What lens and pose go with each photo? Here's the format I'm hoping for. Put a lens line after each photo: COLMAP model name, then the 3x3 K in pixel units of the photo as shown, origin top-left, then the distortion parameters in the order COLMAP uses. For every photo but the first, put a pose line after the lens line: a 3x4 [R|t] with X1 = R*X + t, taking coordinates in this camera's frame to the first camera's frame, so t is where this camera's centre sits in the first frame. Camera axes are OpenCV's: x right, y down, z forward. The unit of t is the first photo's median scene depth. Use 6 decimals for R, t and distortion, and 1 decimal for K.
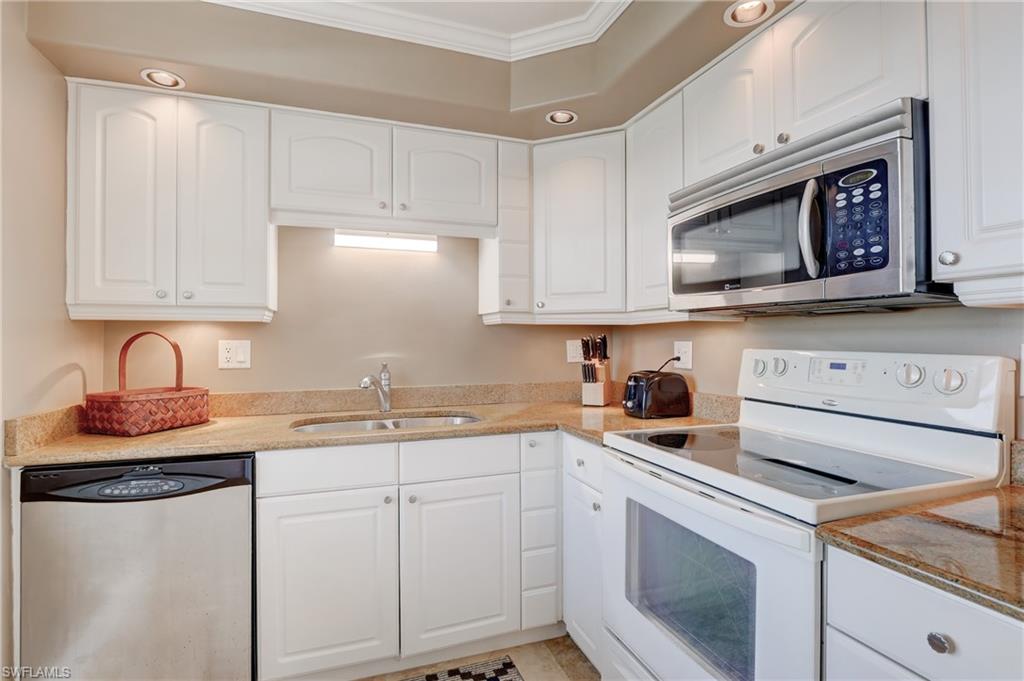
lens RADIAL K [[500.1, 0, 508.7], [0, 500.1, 334.8], [0, 0, 1]] dist [-0.017971, 0.000592]
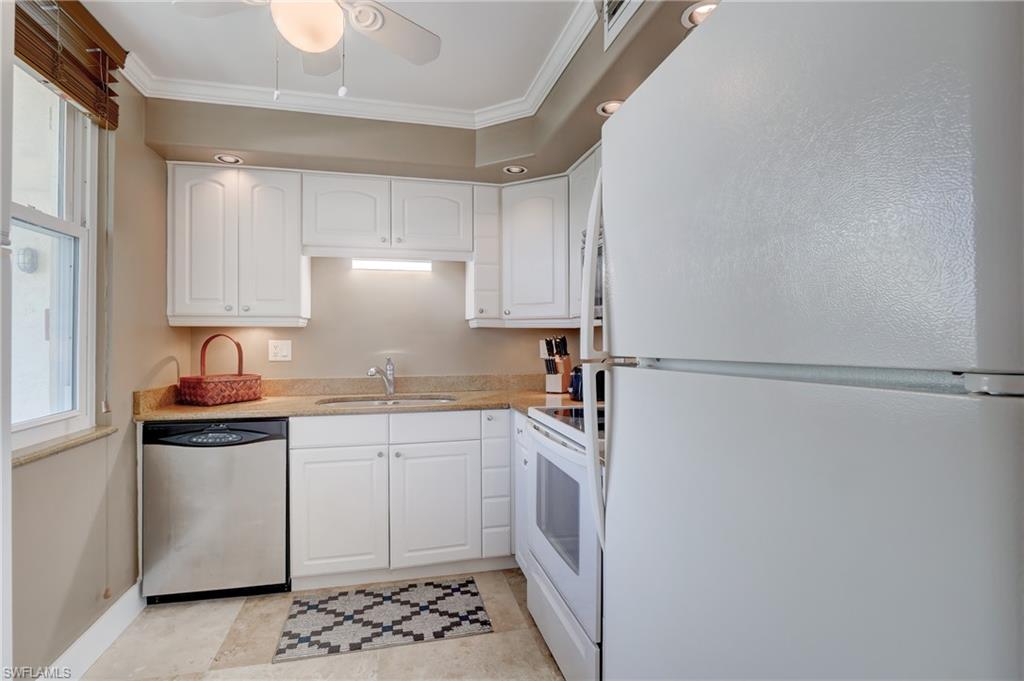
lens RADIAL K [[500.1, 0, 508.7], [0, 500.1, 334.8], [0, 0, 1]] dist [-0.017971, 0.000592]
pose [[0.994139, -0.001252, -0.108099, 0.241649], [0.001406, 0.999998, 0.001348, -0.005438], [0.108097, -0.001492, 0.994139, -0.317429]]
